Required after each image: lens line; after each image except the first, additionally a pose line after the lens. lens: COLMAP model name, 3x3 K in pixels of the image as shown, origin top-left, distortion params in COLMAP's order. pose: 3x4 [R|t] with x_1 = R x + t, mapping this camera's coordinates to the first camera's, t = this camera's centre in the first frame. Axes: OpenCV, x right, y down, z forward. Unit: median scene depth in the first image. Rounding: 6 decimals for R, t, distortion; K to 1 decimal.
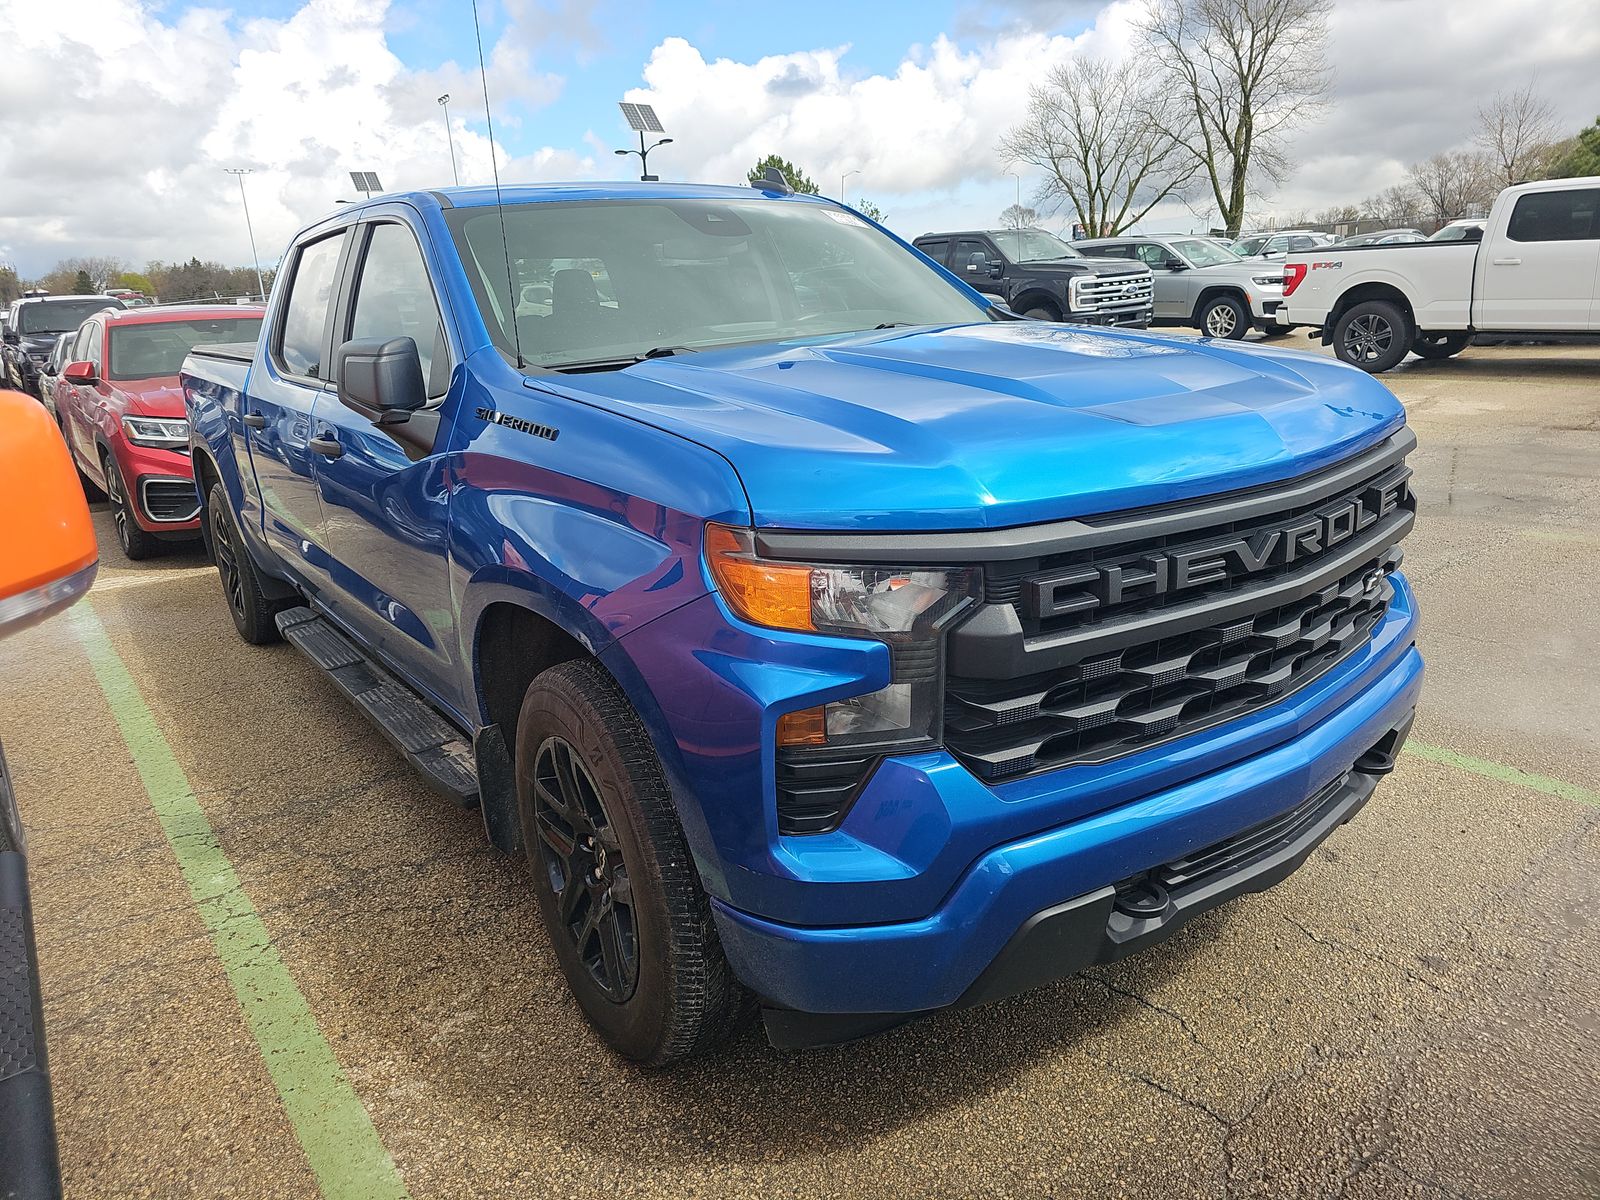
lens RADIAL K [[1061.7, 0, 798.0], [0, 1061.7, 607.4], [0, 0, 1]] dist [0.057138, -0.045613]
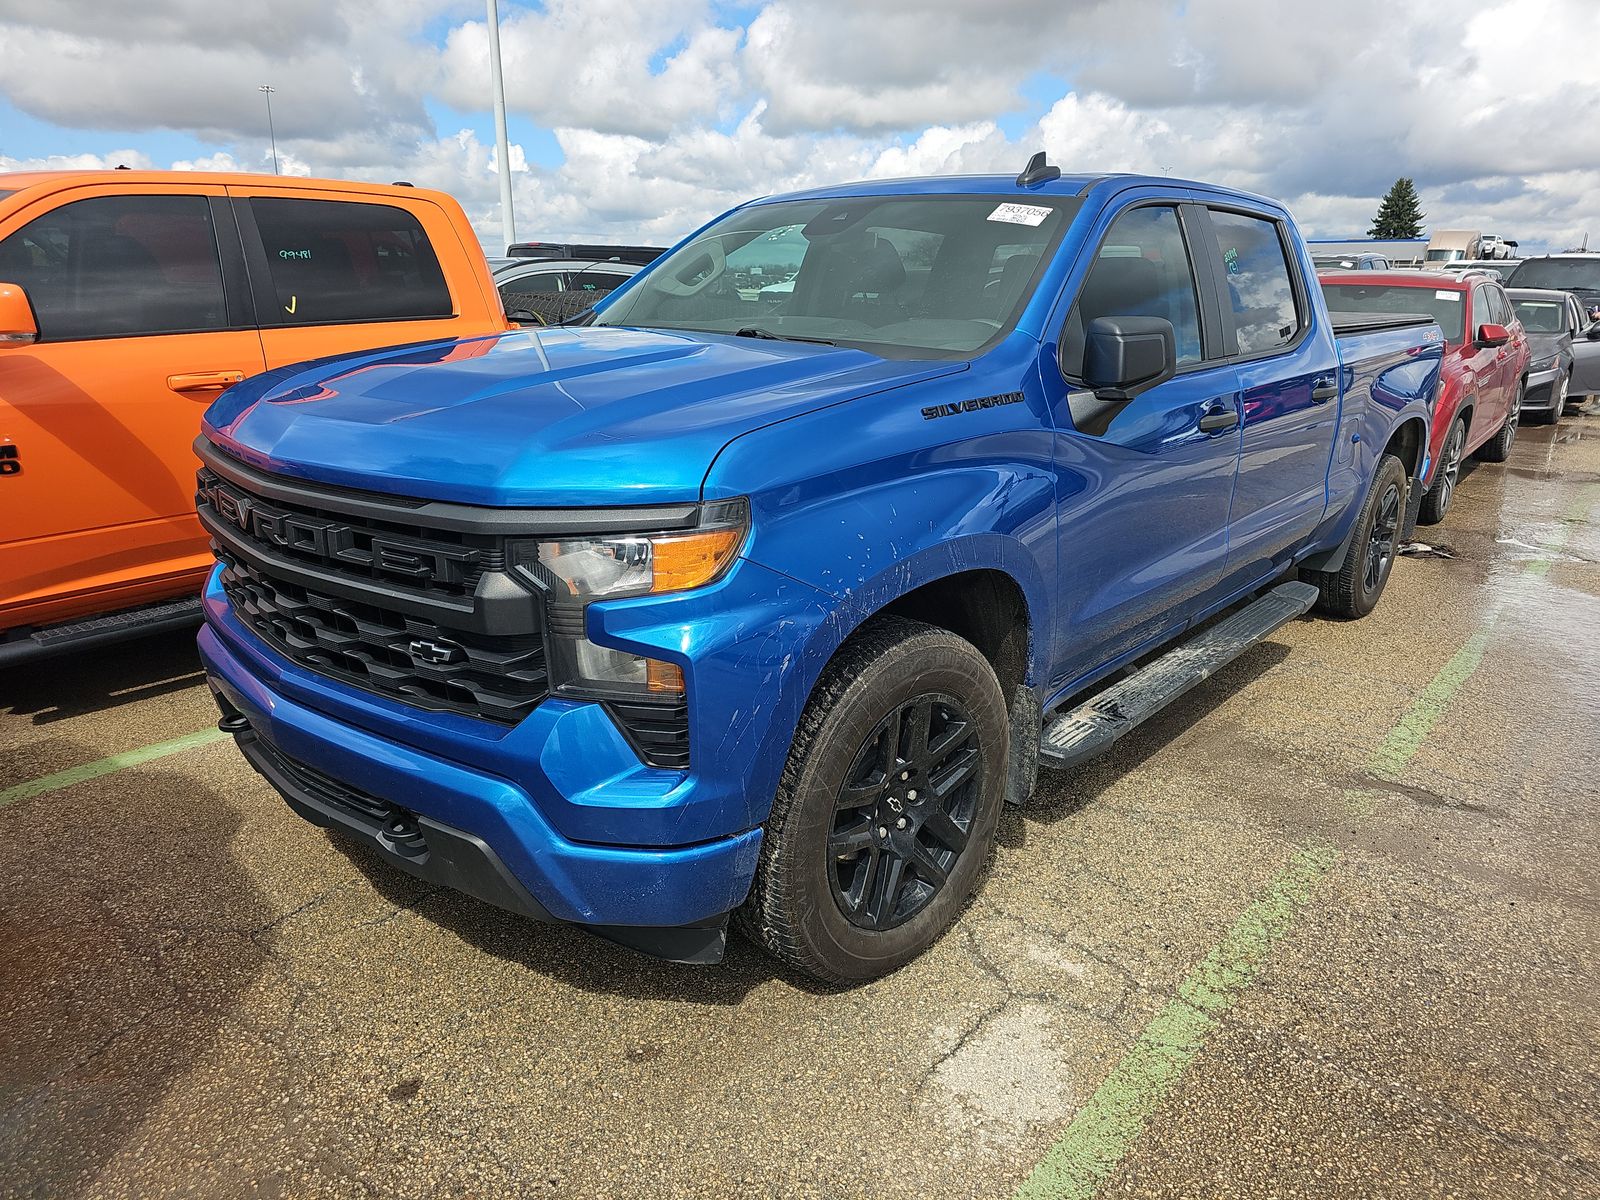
lens RADIAL K [[1061.7, 0, 798.0], [0, 1061.7, 607.4], [0, 0, 1]] dist [0.057138, -0.045613]
pose [[0.200069, 0.354747, -0.913306, 1.565193], [-0.310104, 0.907159, 0.284428, -0.481225], [0.929413, 0.226314, 0.291503, 1.199960]]
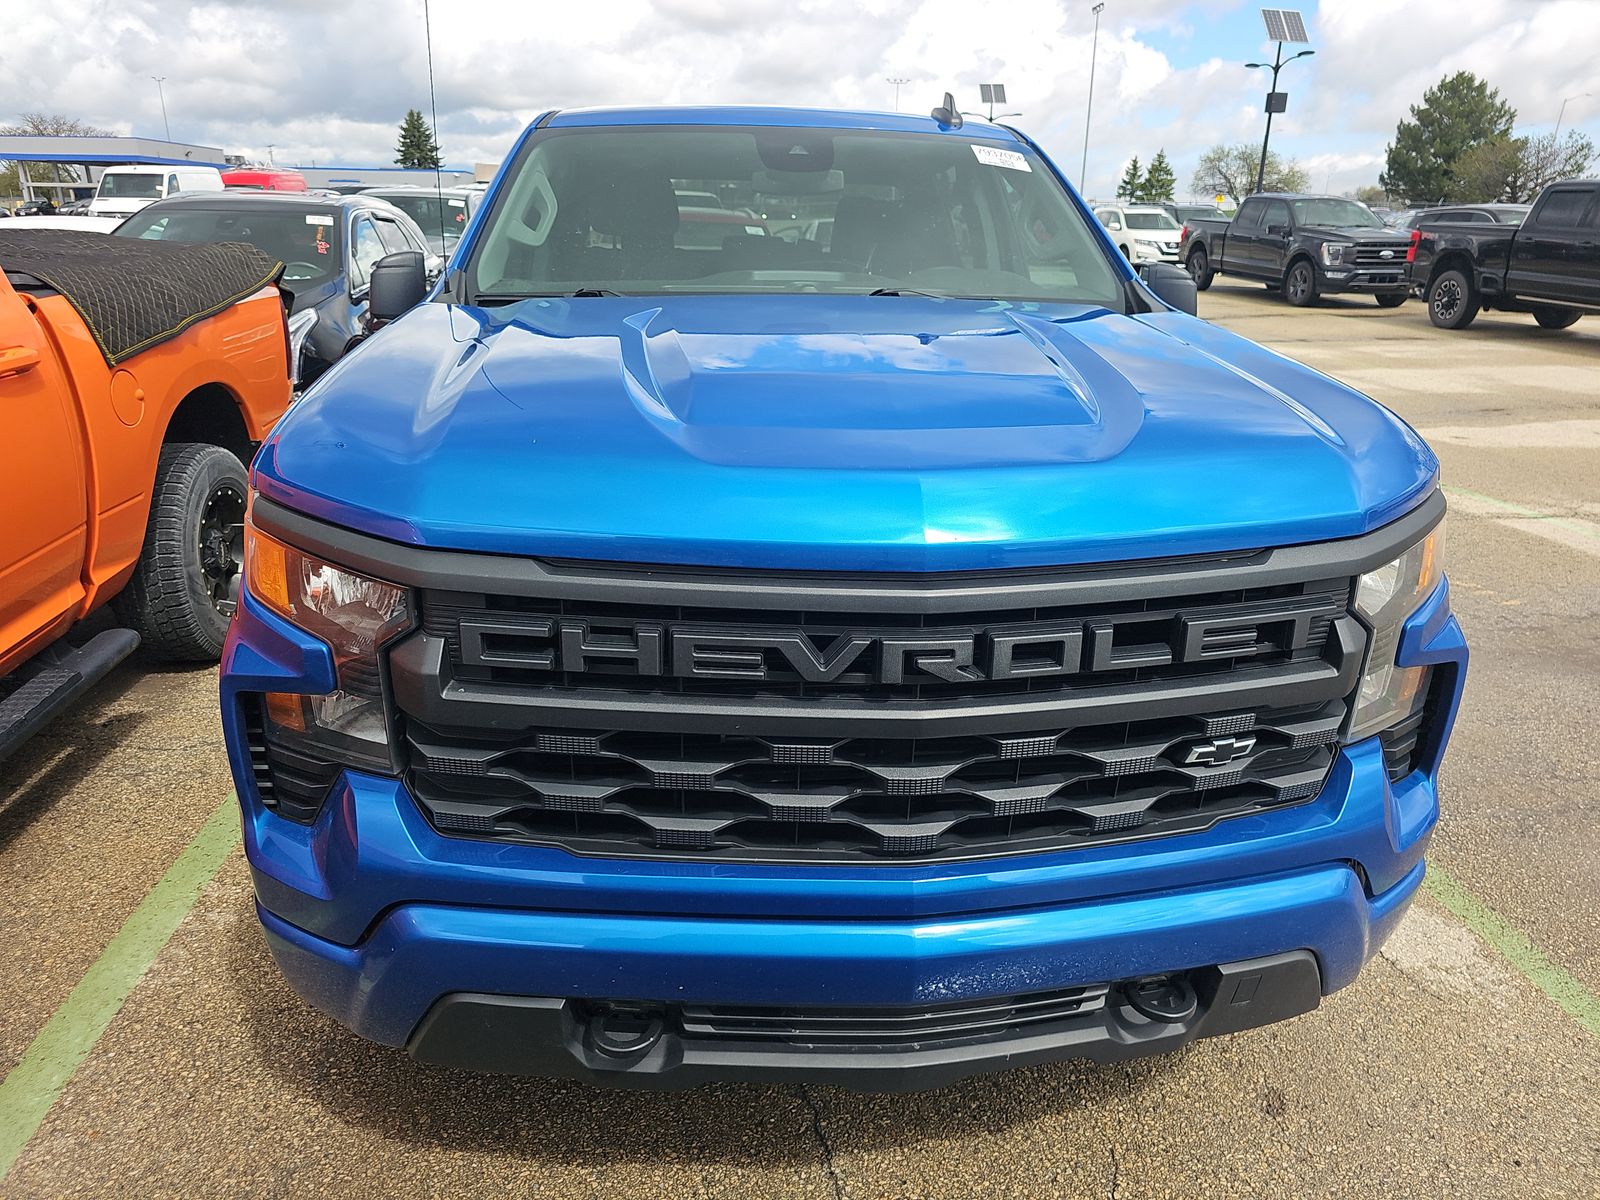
lens RADIAL K [[1061.7, 0, 798.0], [0, 1061.7, 607.4], [0, 0, 1]] dist [0.057138, -0.045613]
pose [[0.856206, 0.249741, -0.452262, 0.456257], [-0.219024, 0.968305, 0.120055, -0.106143], [0.467911, -0.003735, 0.883768, 0.213295]]
